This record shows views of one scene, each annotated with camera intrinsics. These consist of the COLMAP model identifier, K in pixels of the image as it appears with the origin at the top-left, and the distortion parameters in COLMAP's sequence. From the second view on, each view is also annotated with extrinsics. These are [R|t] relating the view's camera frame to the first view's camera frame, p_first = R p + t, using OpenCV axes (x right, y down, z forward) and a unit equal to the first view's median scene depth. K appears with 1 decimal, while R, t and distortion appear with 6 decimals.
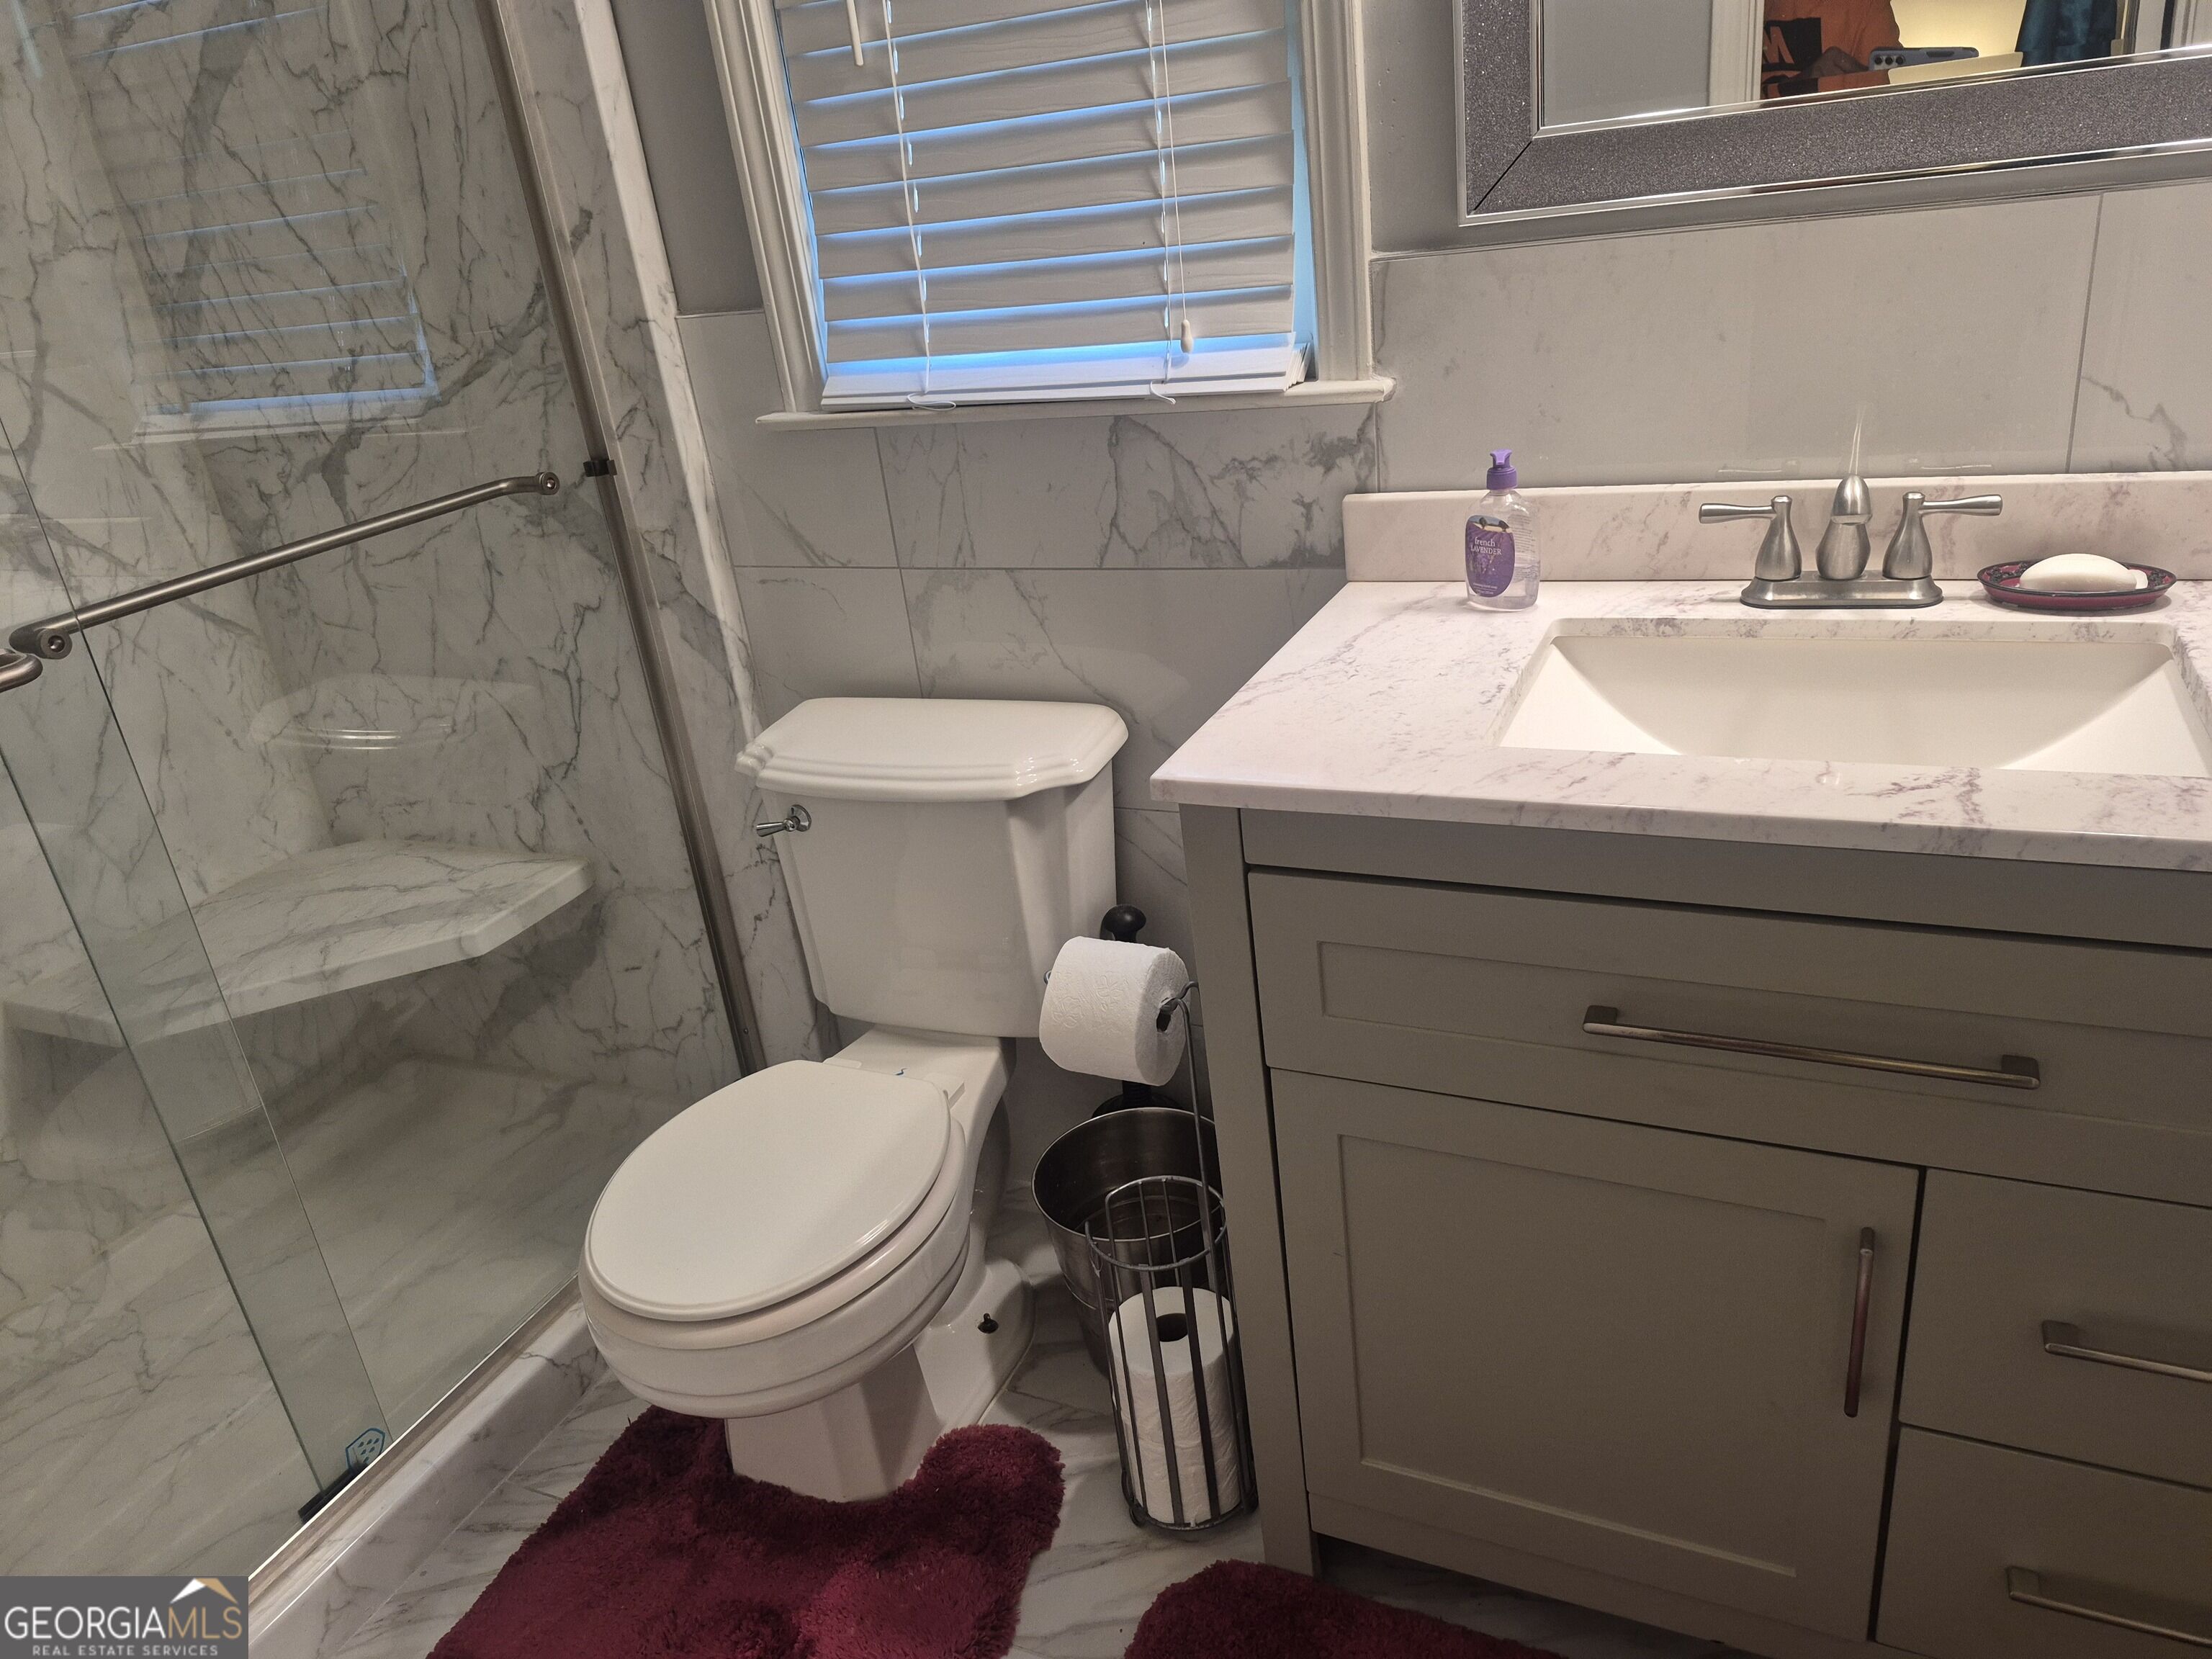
lens RADIAL K [[1563.7, 0, 1106.0], [0, 1563.7, 829.5], [0, 0, 1]] dist [-0.003174, 0.003919]
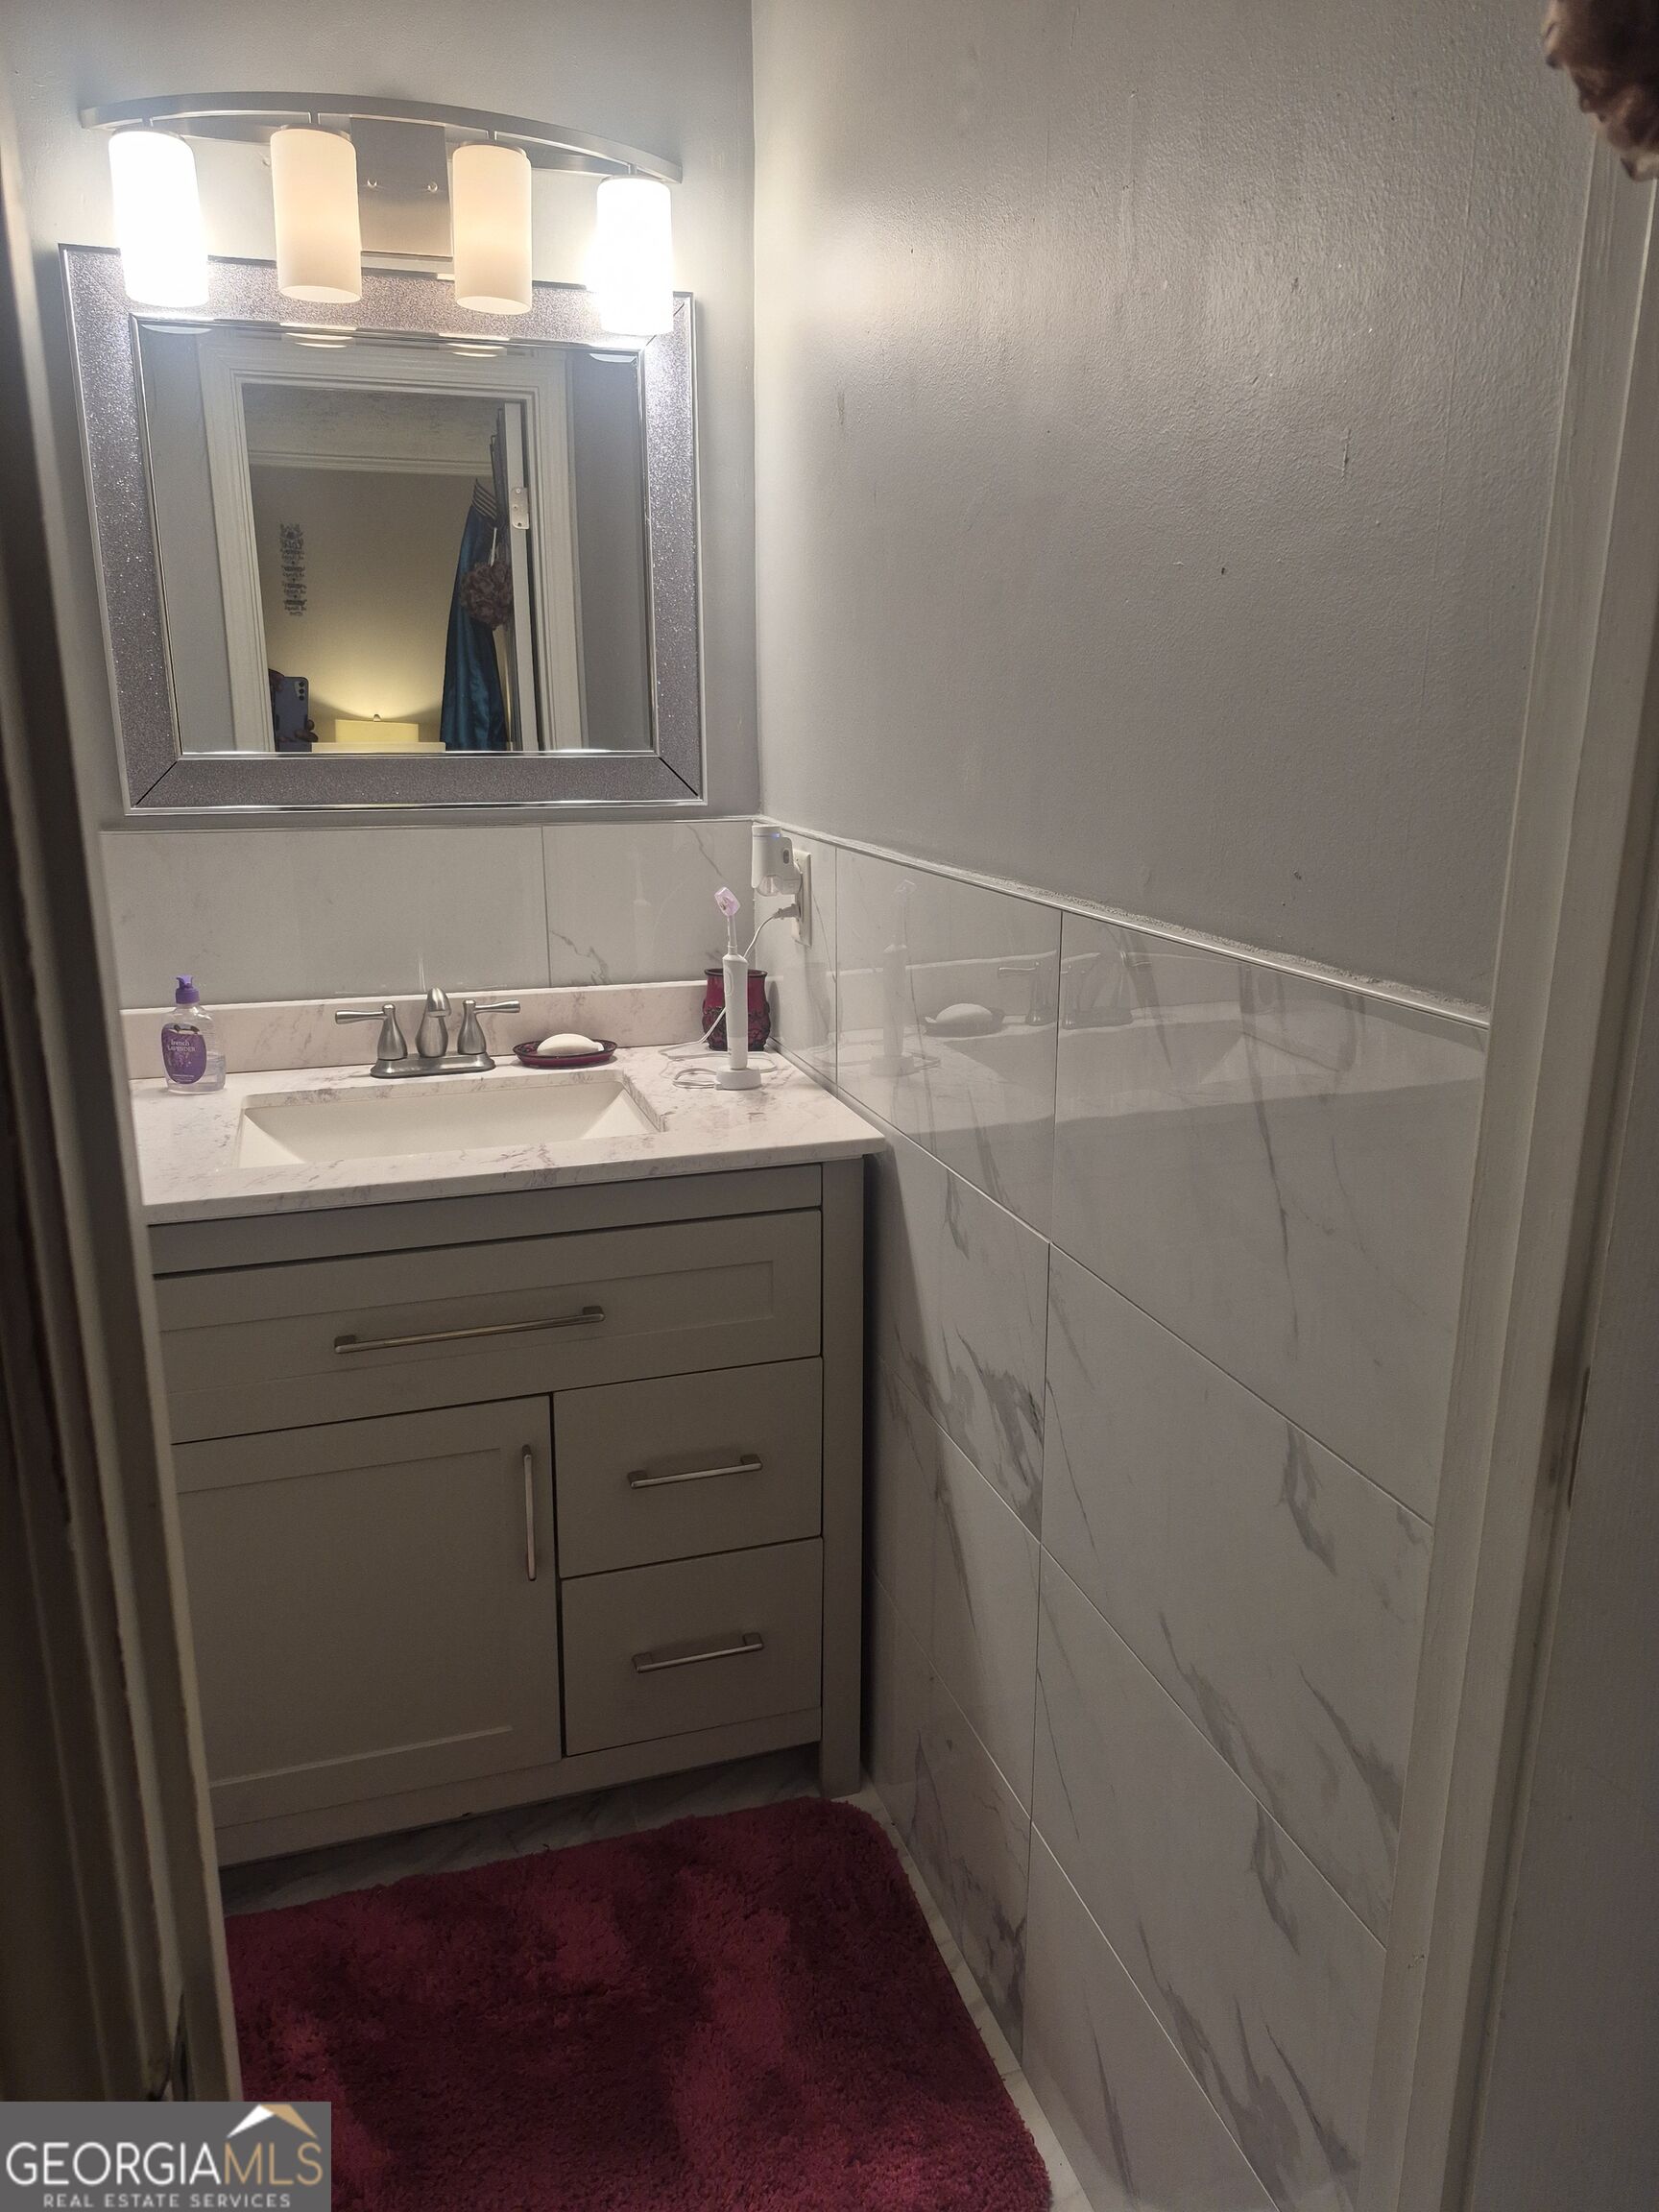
lens RADIAL K [[1575.2, 0, 827.8], [0, 1575.2, 1114.2], [0, 0, 1]] dist [0.058988, -0.004417]
pose [[0.736139, -0.060787, 0.674095, -0.230381], [0.182813, 0.976798, -0.111555, 0.108893], [-0.651674, 0.205353, 0.730172, -0.289859]]
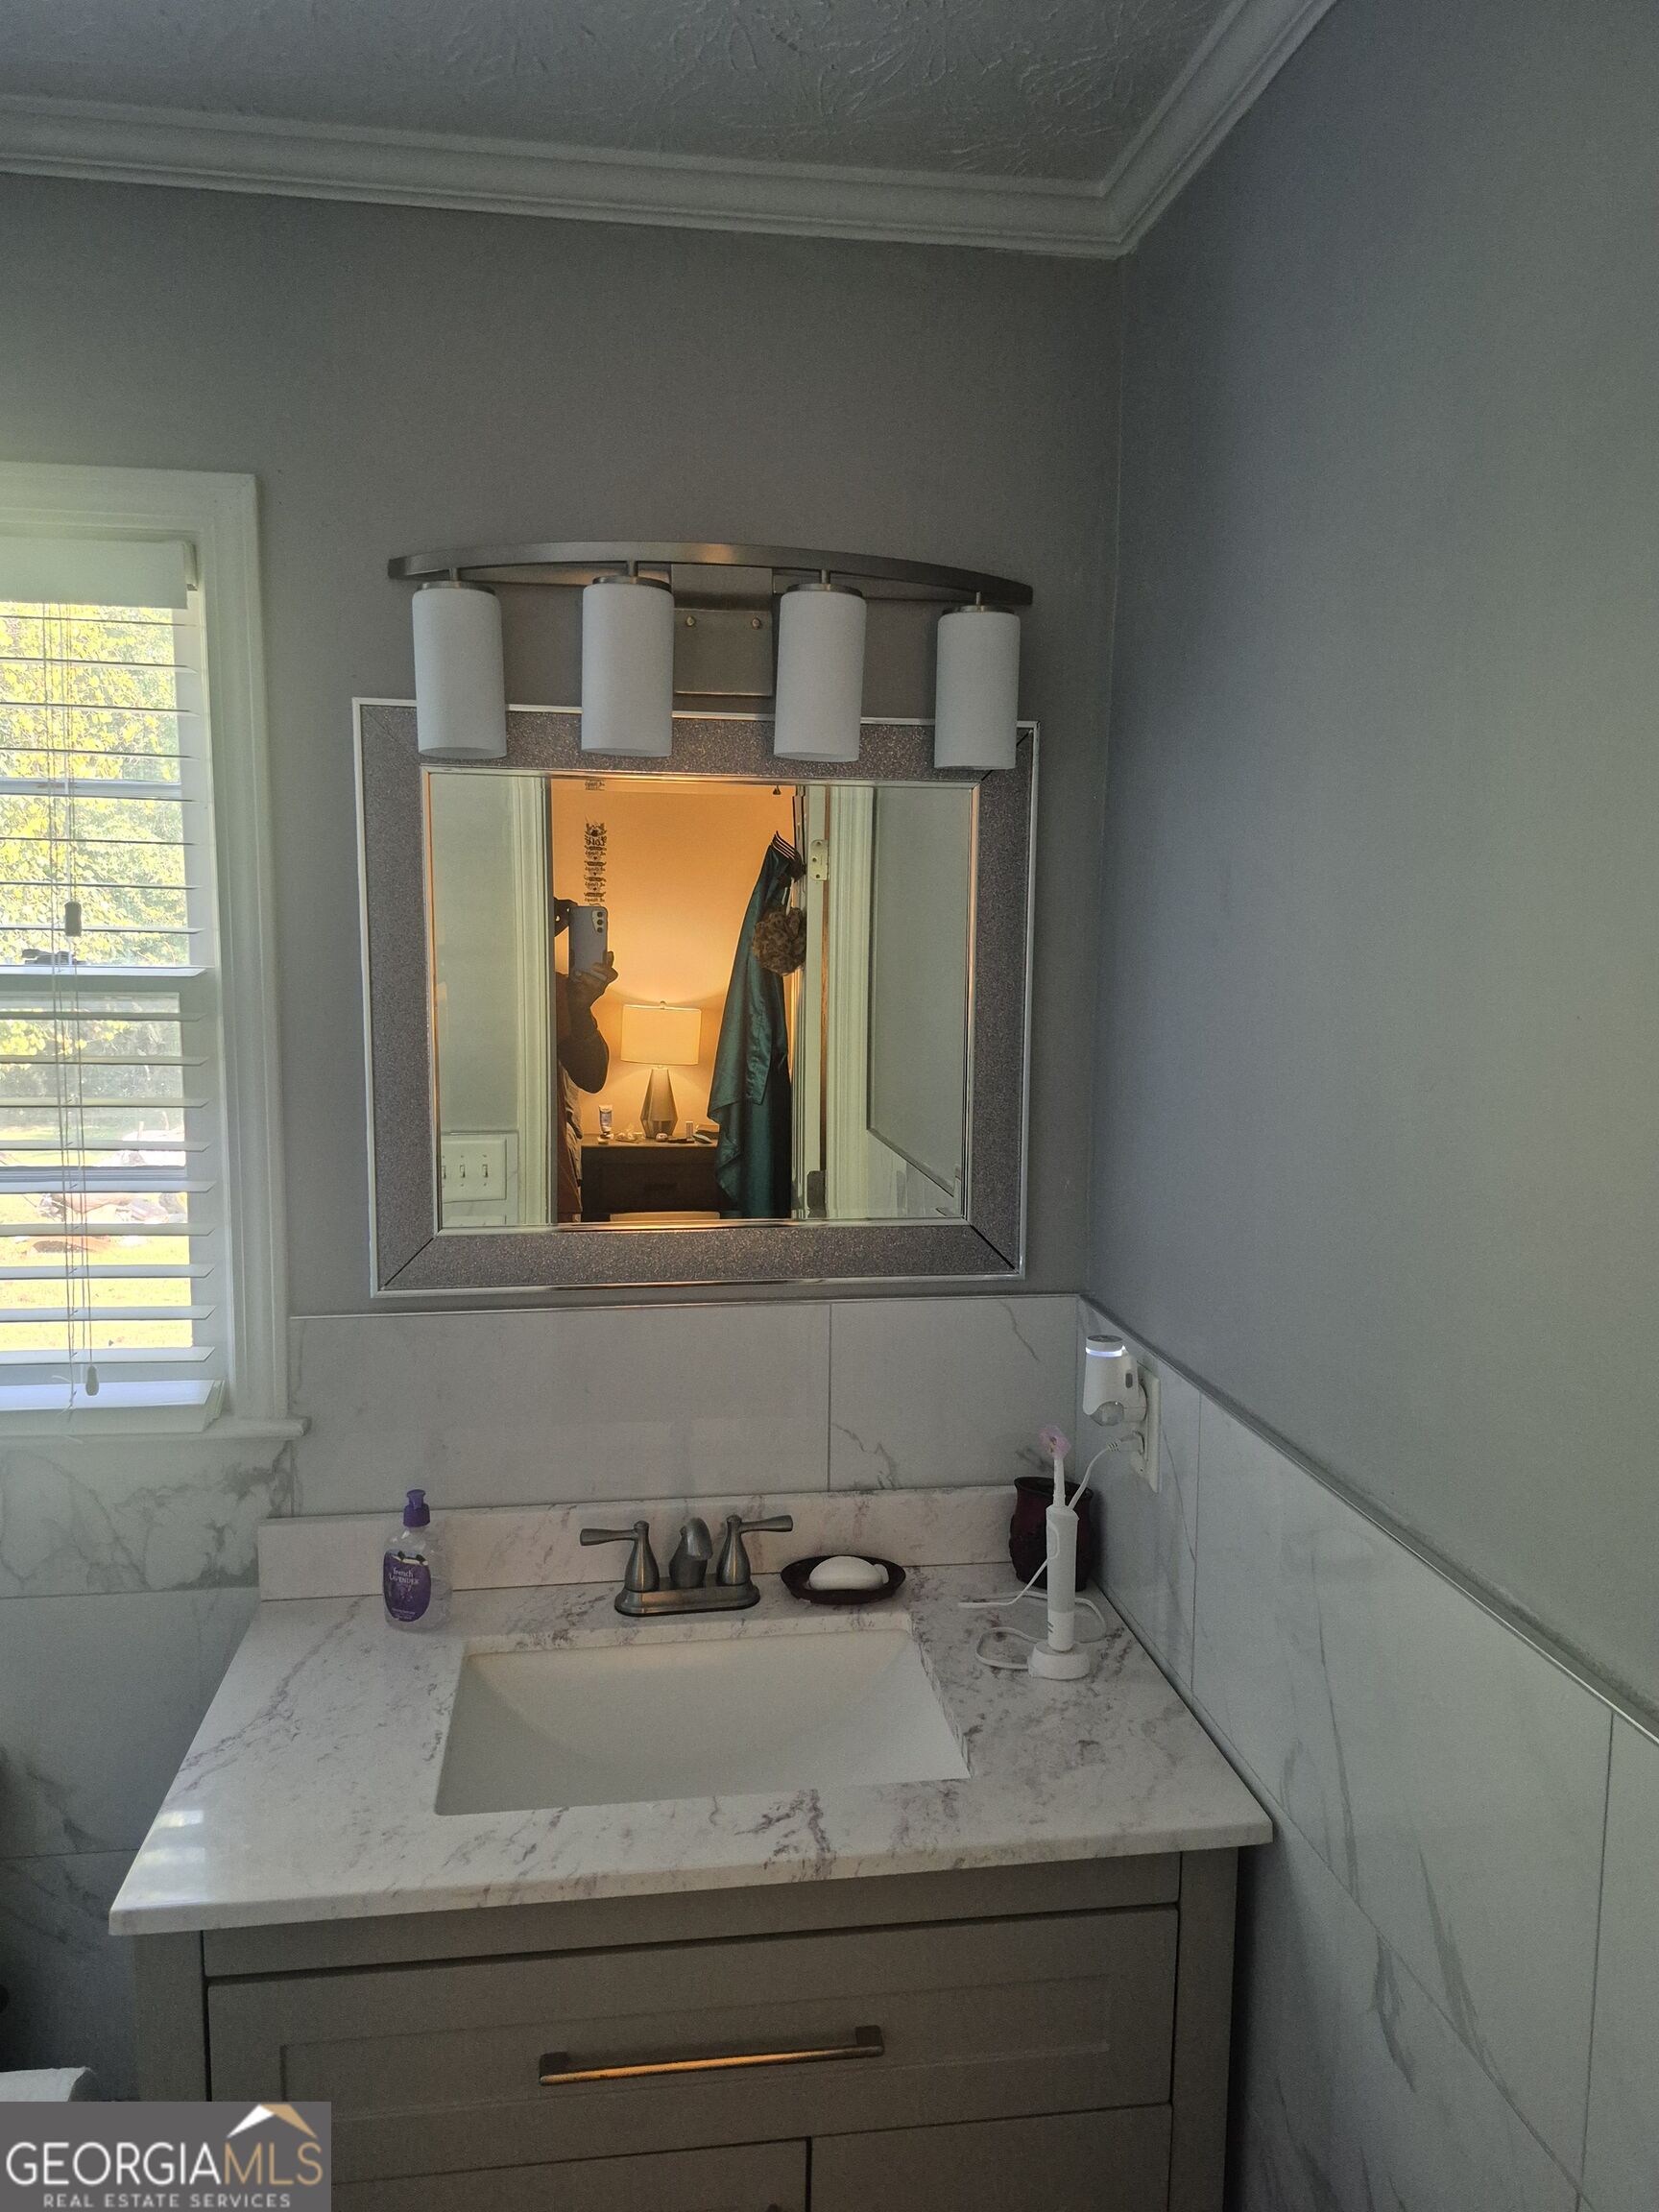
lens RADIAL K [[1575.2, 0, 827.8], [0, 1575.2, 1114.2], [0, 0, 1]] dist [0.058988, -0.004417]
pose [[0.835982, 0.052526, 0.546238, -0.127514], [0.112975, 0.957612, -0.264983, -0.139316], [-0.537002, 0.283232, 0.794612, -0.154891]]
